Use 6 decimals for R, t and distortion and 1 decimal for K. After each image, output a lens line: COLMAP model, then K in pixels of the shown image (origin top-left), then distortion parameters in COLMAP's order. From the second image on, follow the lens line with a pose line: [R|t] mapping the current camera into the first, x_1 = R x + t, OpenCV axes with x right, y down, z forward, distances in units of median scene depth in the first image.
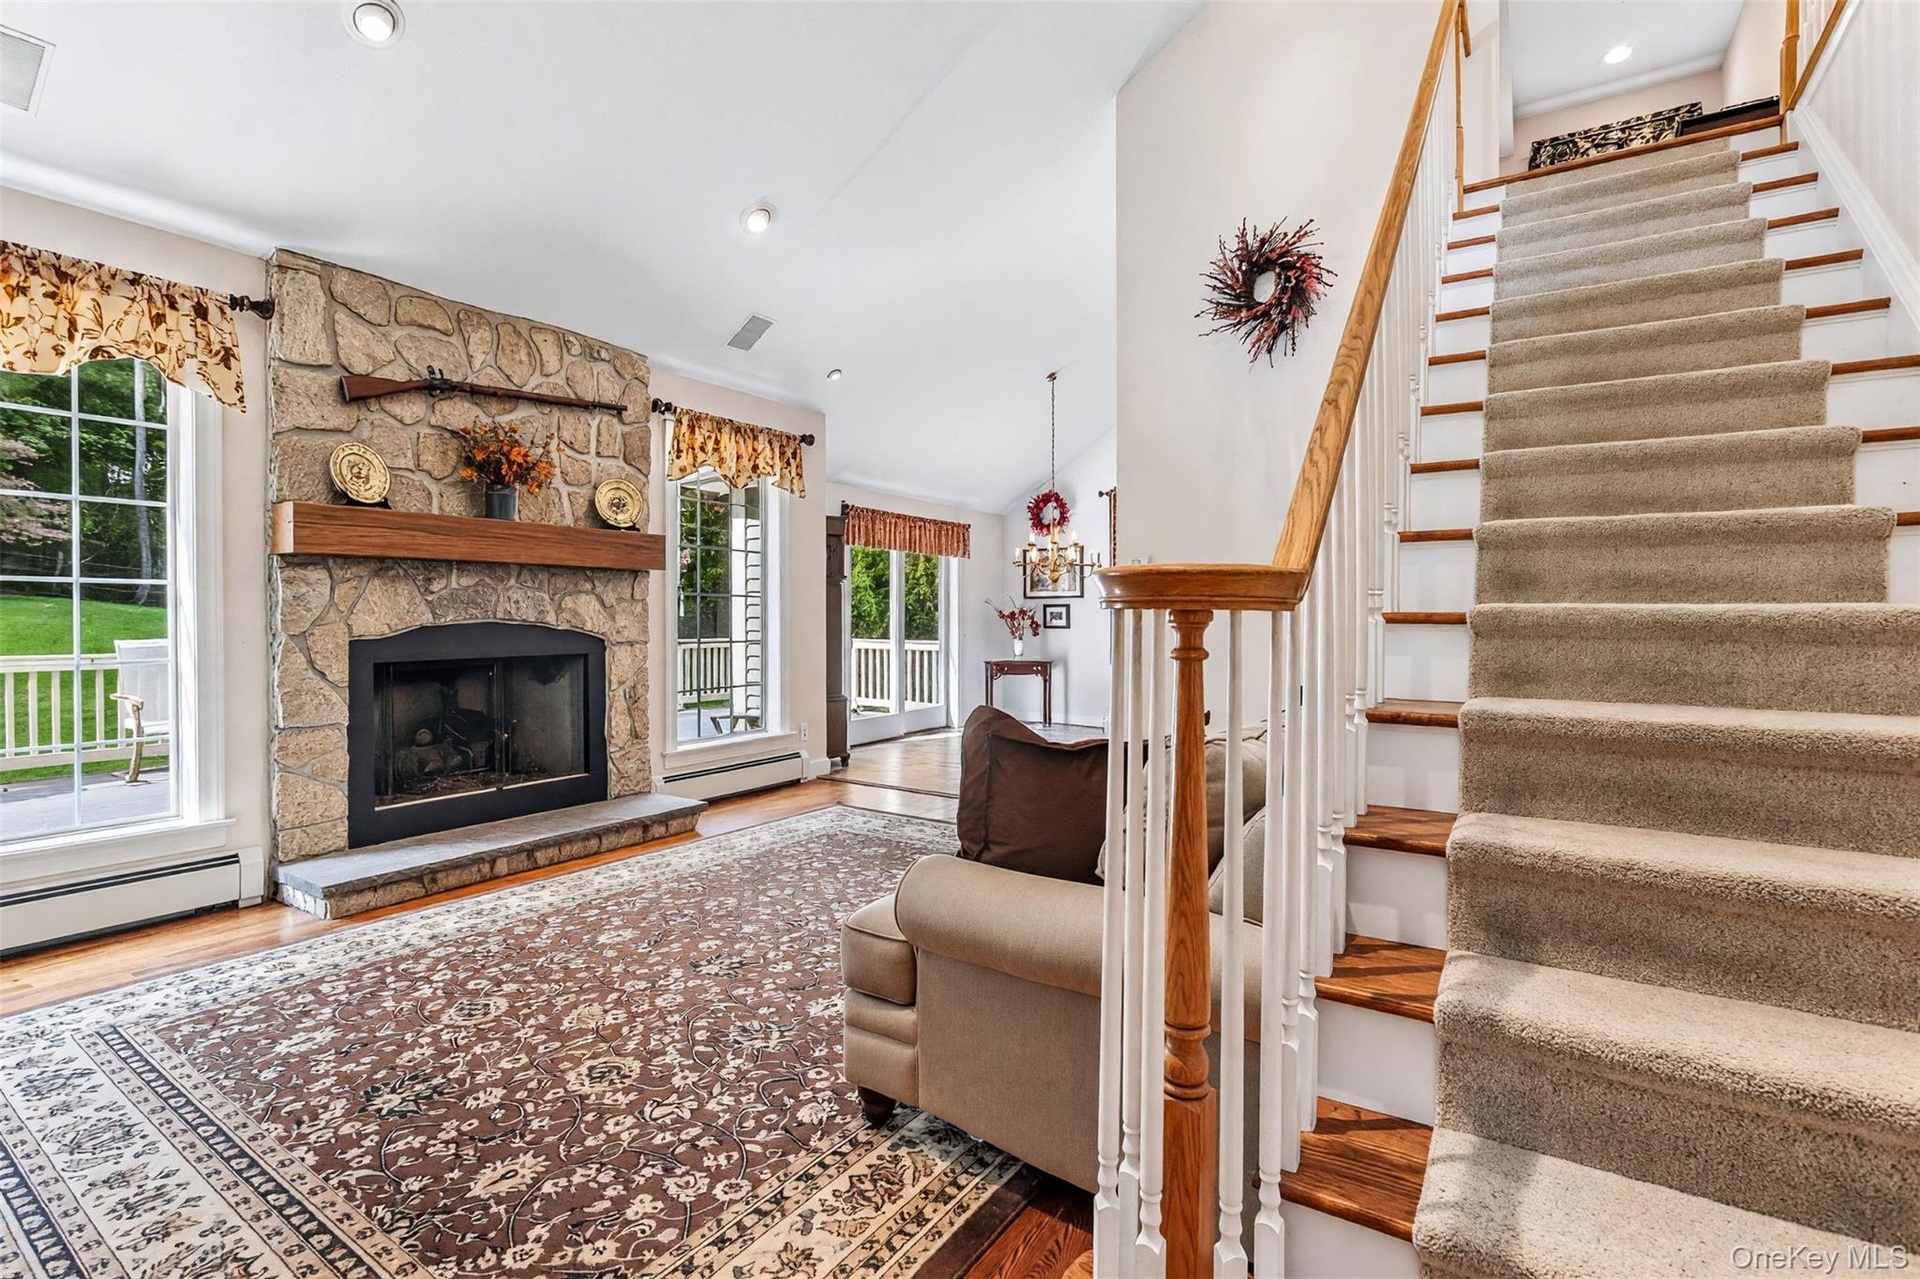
lens RADIAL K [[872.9, 0, 956.4], [0, 872.9, 634.5], [0, 0, 1]] dist [-0.000416, 0.000303]
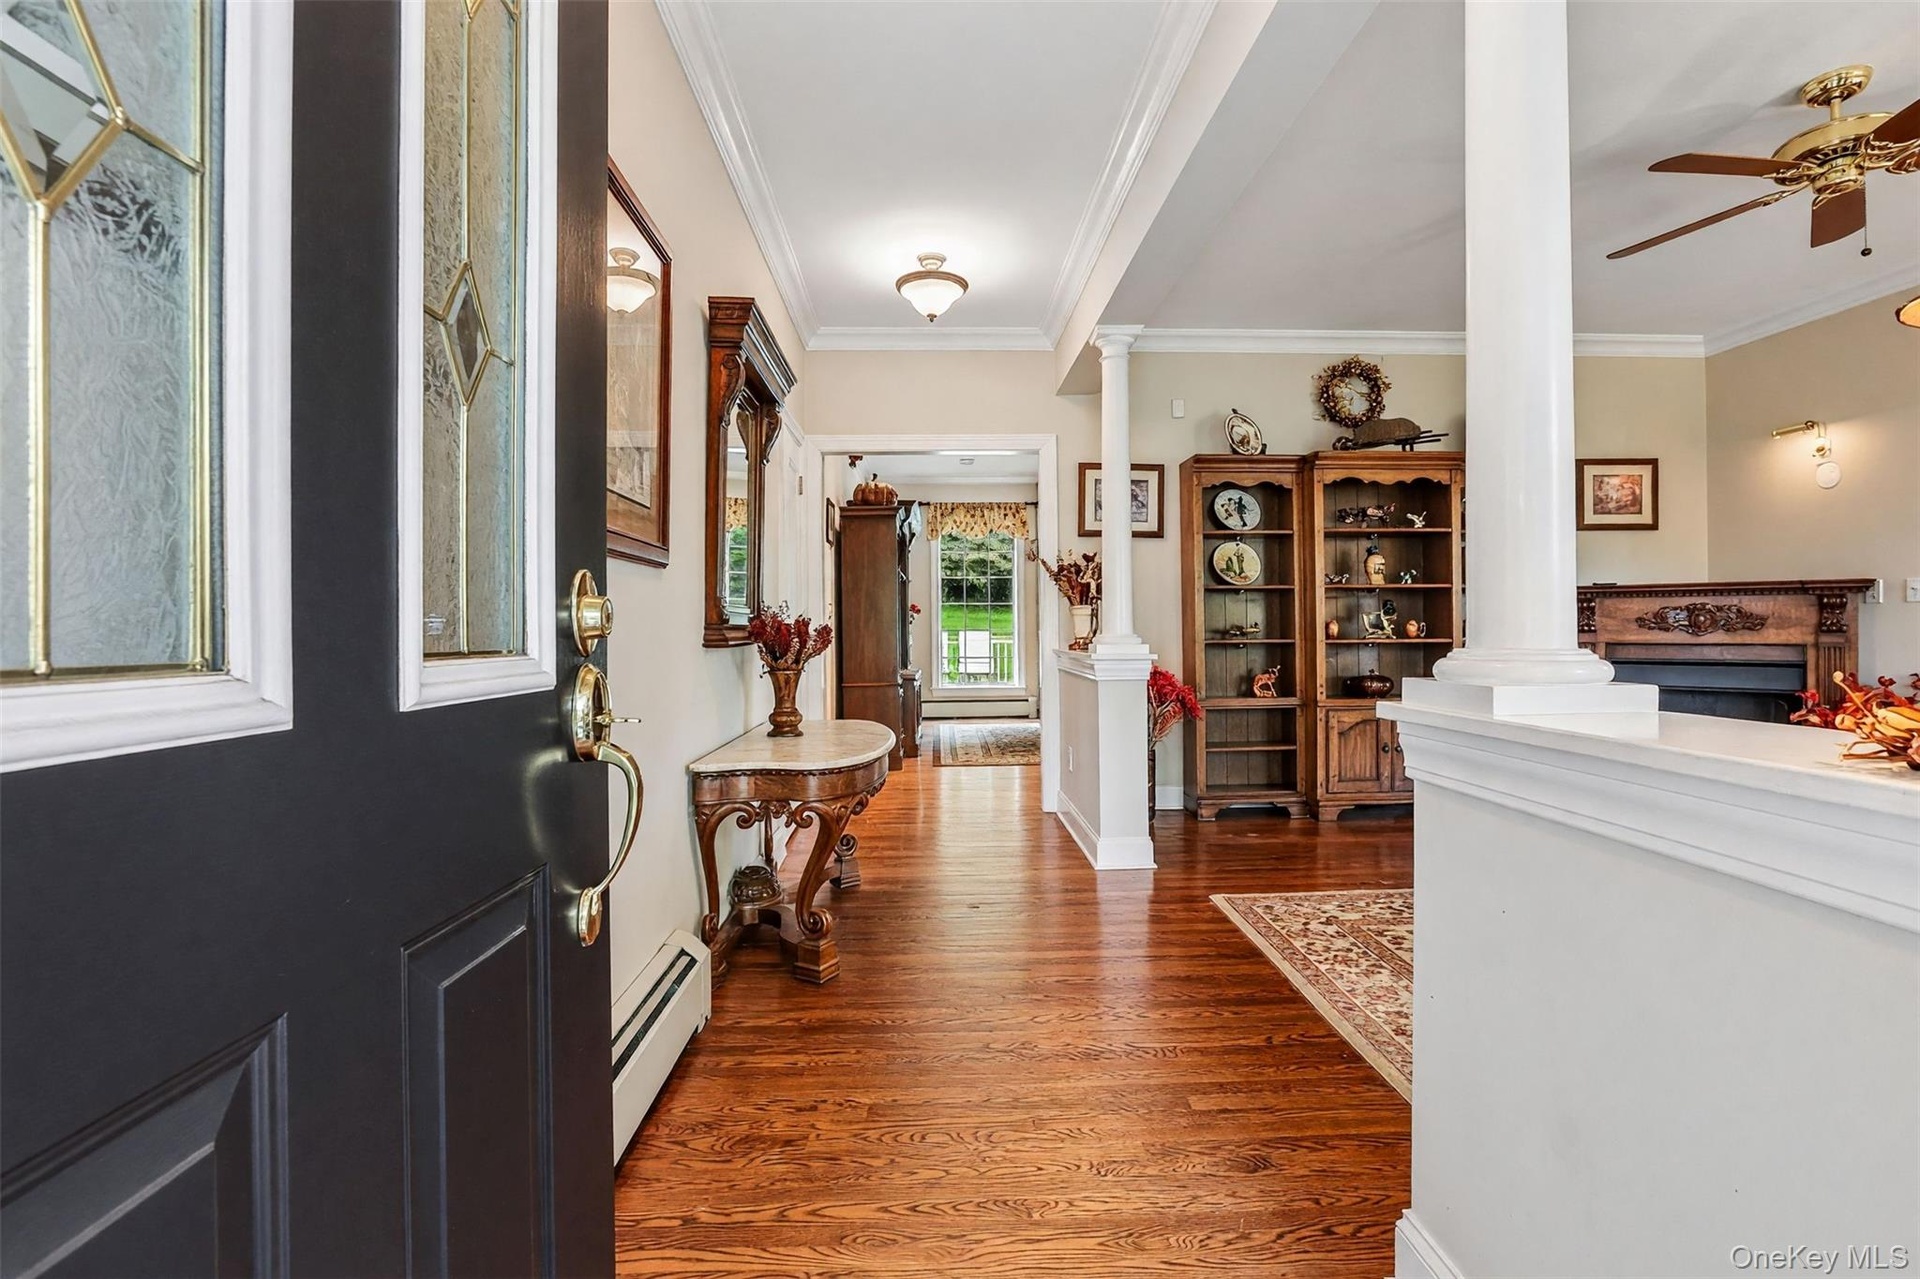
lens RADIAL K [[872.9, 0, 956.4], [0, 872.9, 634.5], [0, 0, 1]] dist [-0.000416, 0.000303]
pose [[0.585962, 0.000102, -0.810338, 1.140998], [-0.005699, 0.999976, -0.003995, 0.048485], [0.810318, 0.006959, 0.585949, -0.720407]]
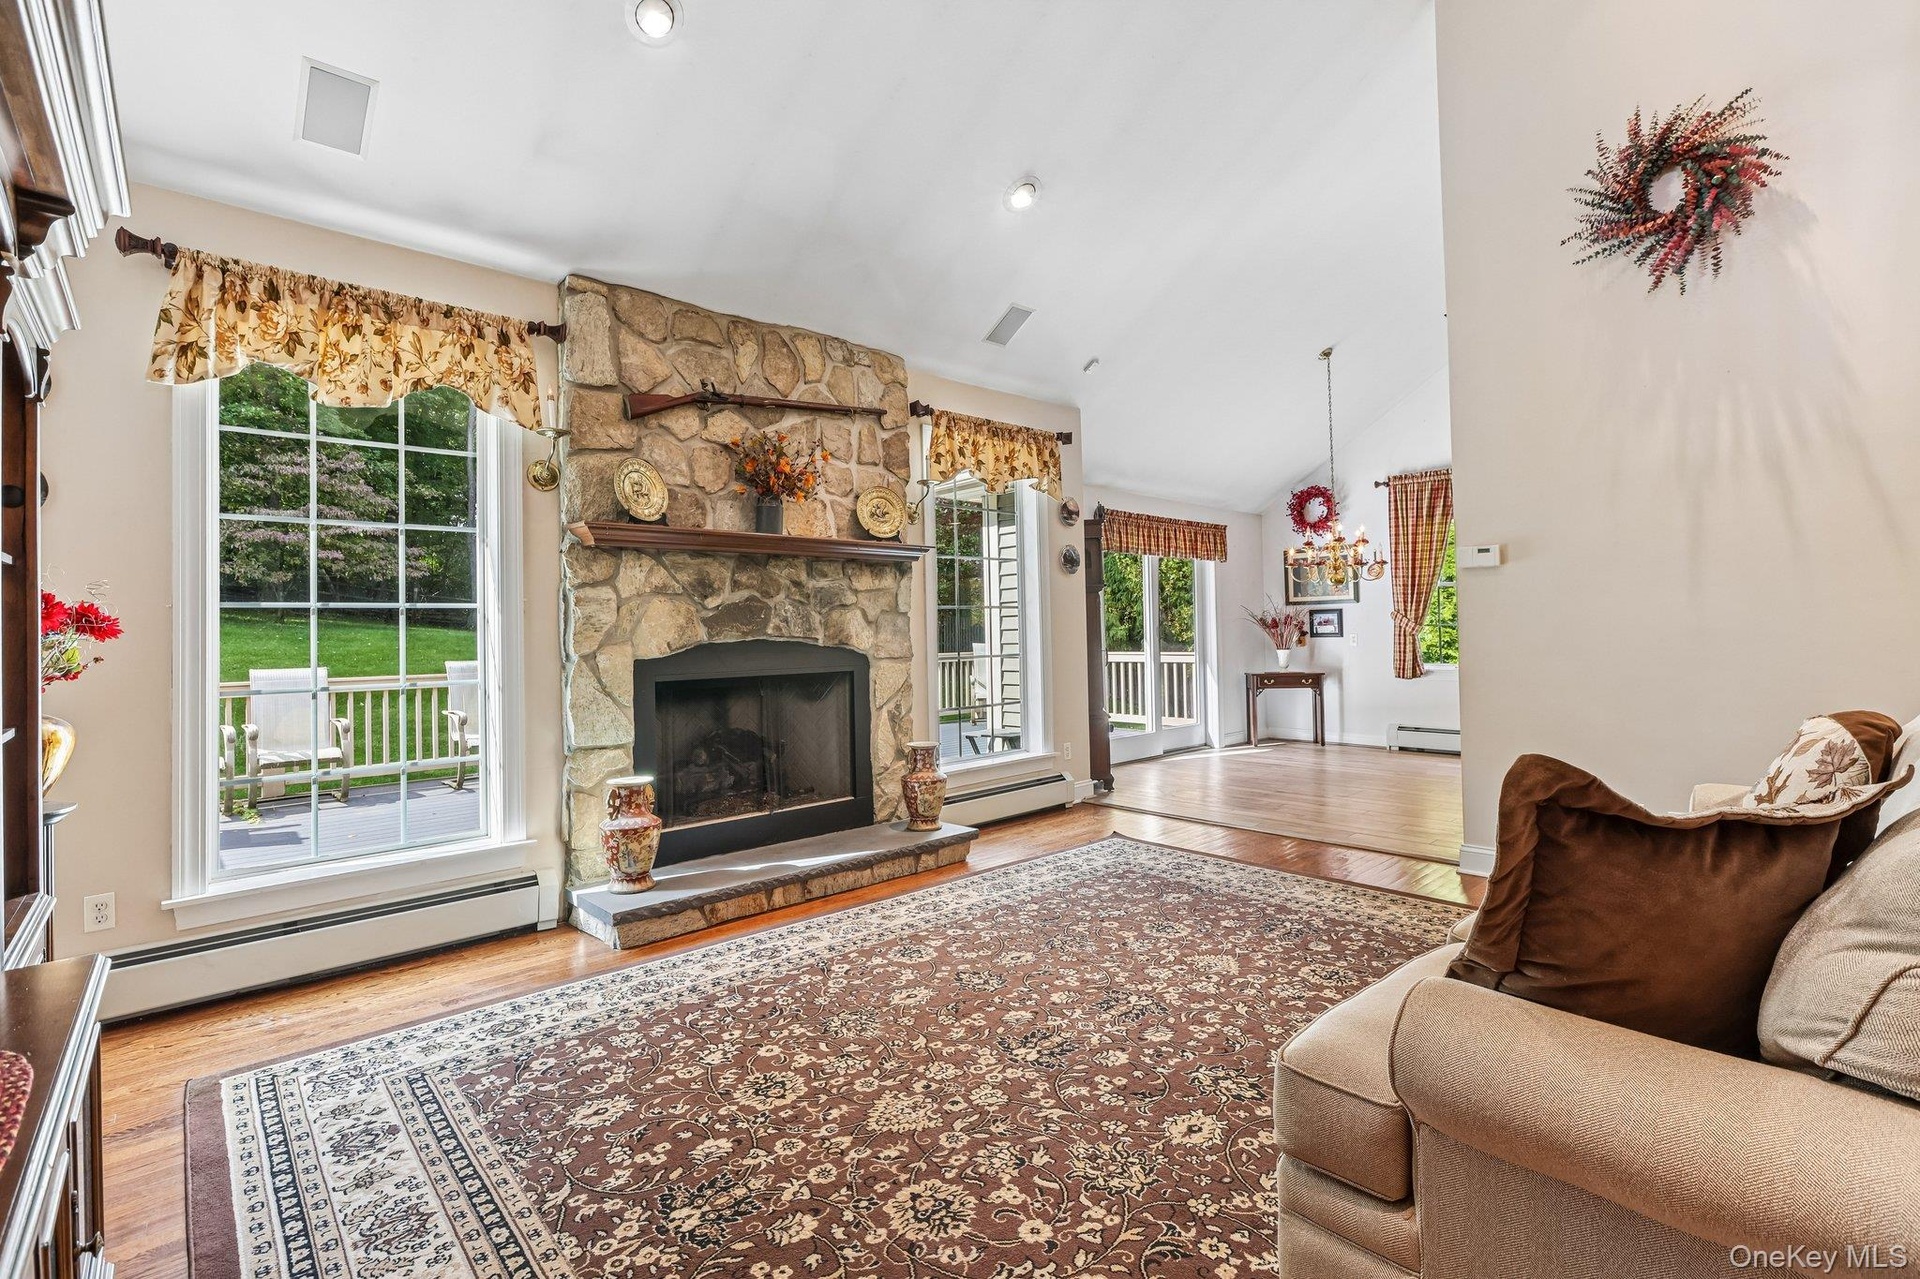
lens RADIAL K [[862.0, 0, 965.3], [0, 862.0, 628.1], [0, 0, 1]] dist [-0.001527, 0.000046]
pose [[0.972742, -0.020835, -0.230953, -0.095517], [0.015795, 0.999595, -0.023653, -0.000132], [0.231352, 0.019360, 0.972677, 0.126063]]
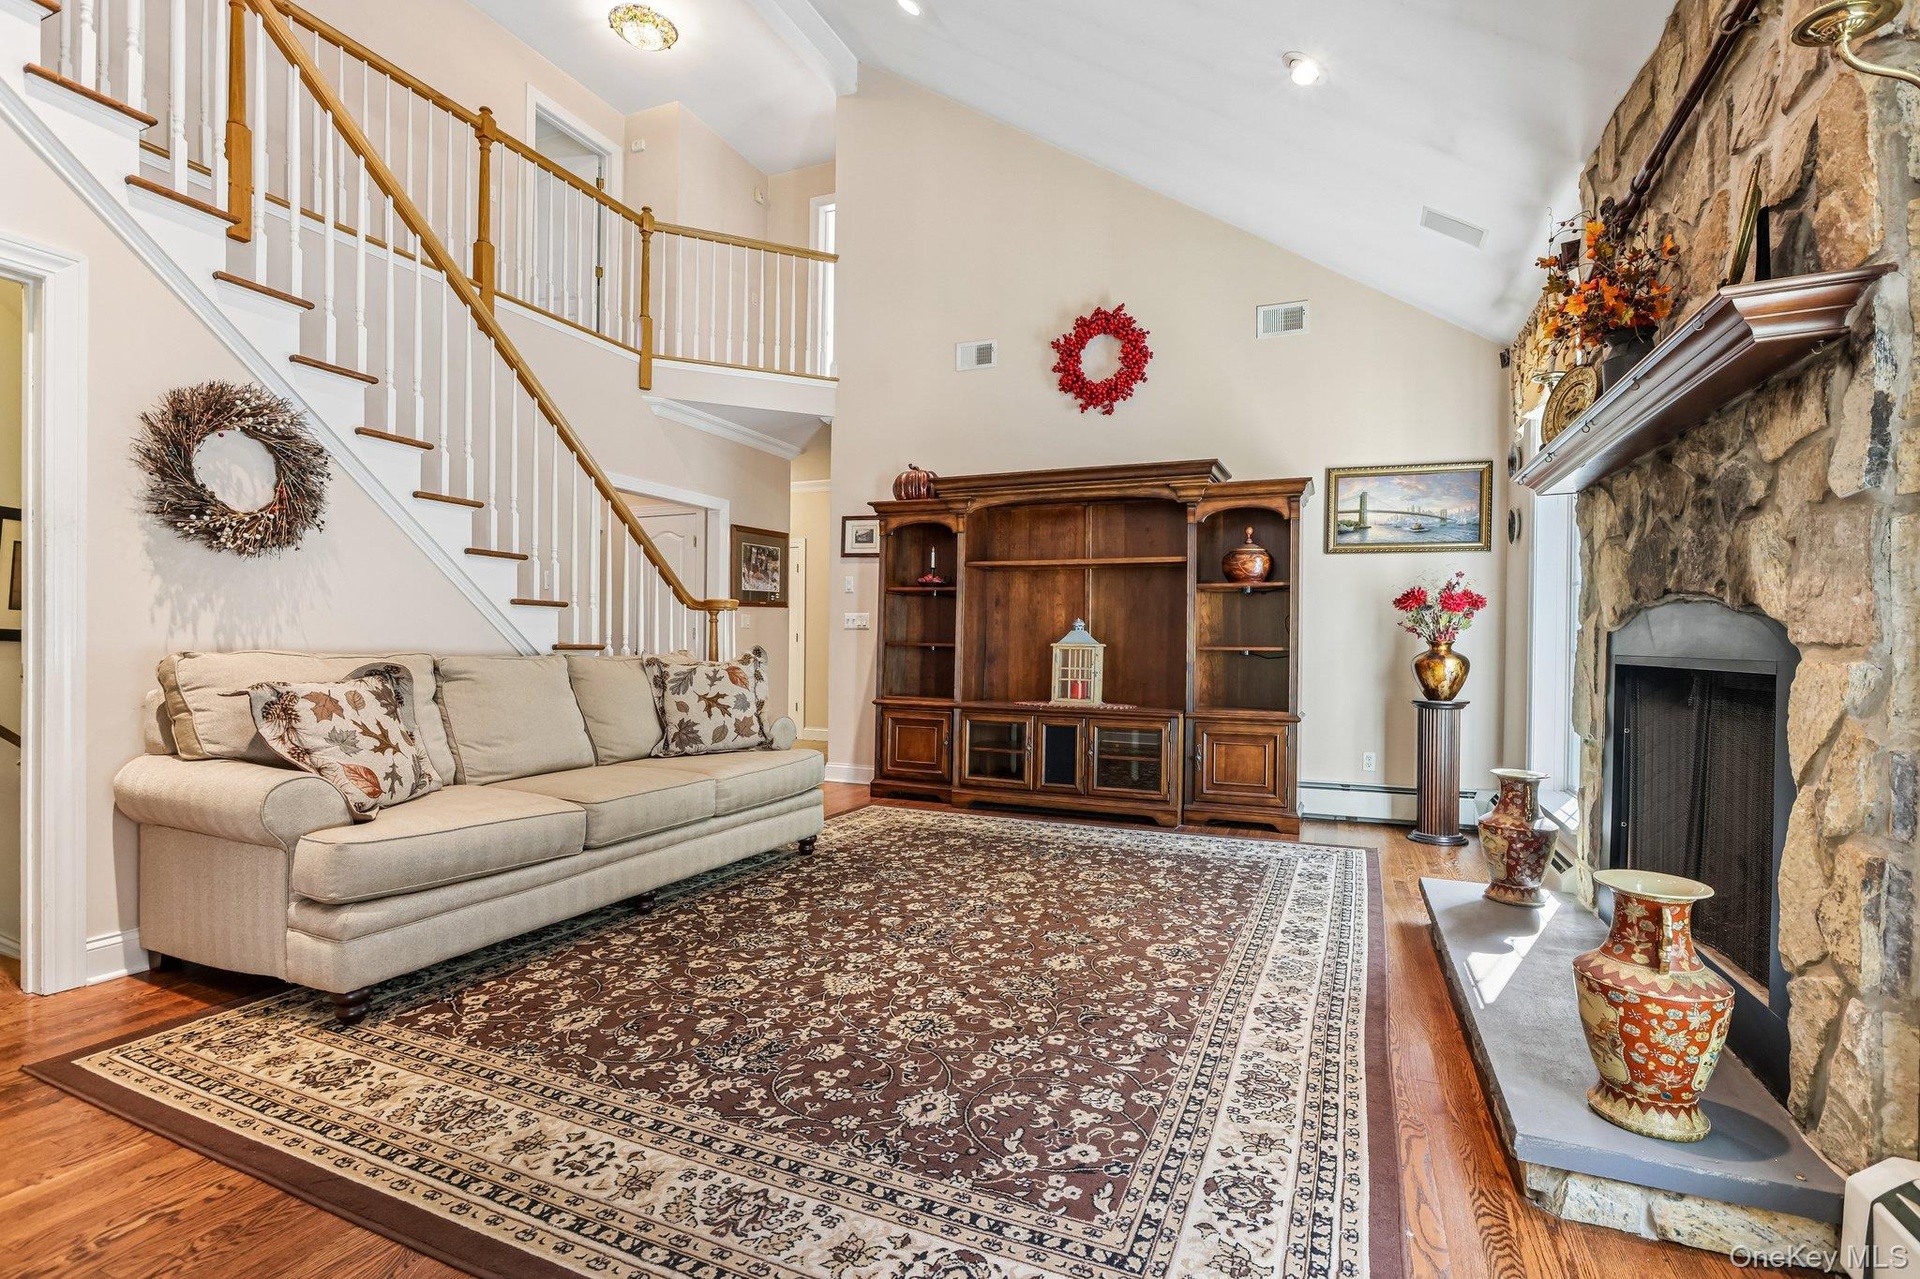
lens RADIAL K [[872.9, 0, 956.4], [0, 872.9, 634.5], [0, 0, 1]] dist [-0.000416, 0.000303]
pose [[-0.982735, -0.013602, -0.184521, -0.024356], [-0.015817, 0.999819, 0.010534, 0.008991], [0.184344, 0.013270, -0.982772, 1.437681]]
